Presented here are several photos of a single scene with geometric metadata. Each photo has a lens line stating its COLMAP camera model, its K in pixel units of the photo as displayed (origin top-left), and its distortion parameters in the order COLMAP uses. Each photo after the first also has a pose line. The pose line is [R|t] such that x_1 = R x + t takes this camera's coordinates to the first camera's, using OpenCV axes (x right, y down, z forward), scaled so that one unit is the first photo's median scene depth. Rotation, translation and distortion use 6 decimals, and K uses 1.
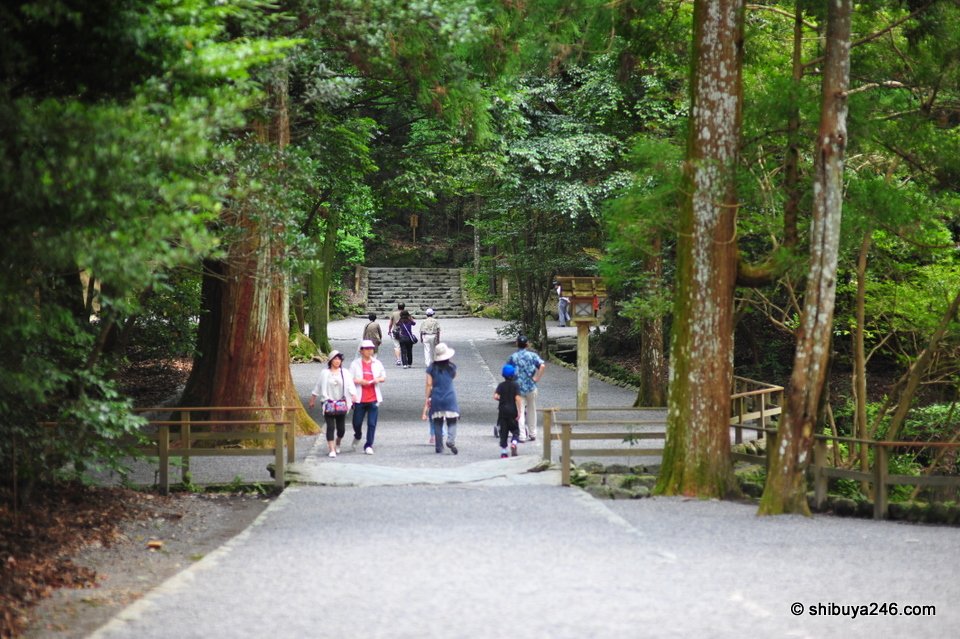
lens RADIAL K [[2316.6, 0, 480.0], [0, 2316.6, 319.5], [0, 0, 1]] dist [-0.049790, 0.099077]
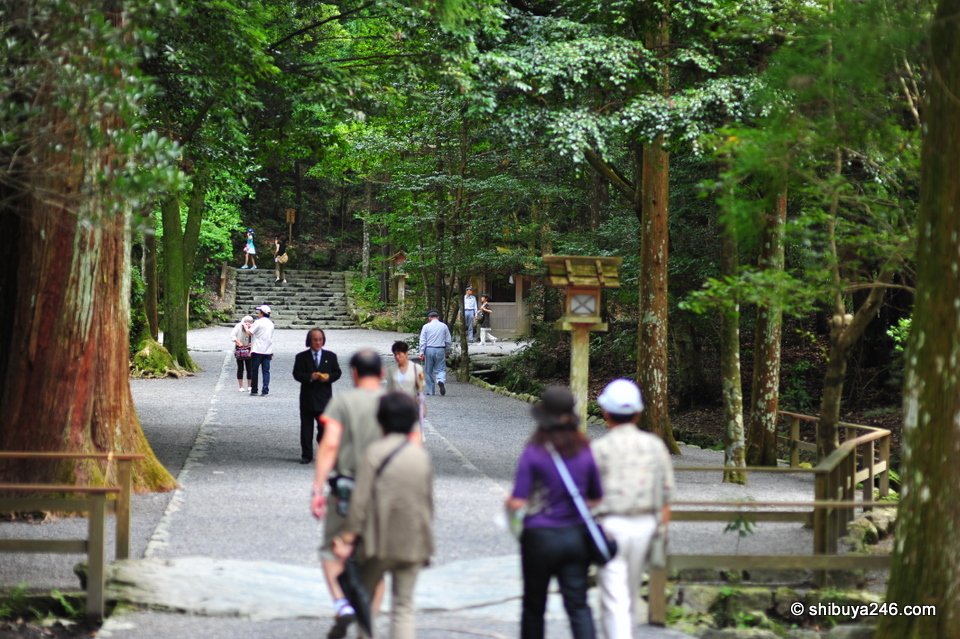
lens RADIAL K [[2316.6, 0, 480.0], [0, 2316.6, 319.5], [0, 0, 1]] dist [-0.049790, 0.099077]
pose [[0.997831, 0.024074, 0.061273, -0.025176], [-0.023472, 0.999669, -0.010527, 0.007533], [-0.061506, 0.009066, 0.998066, 0.353128]]
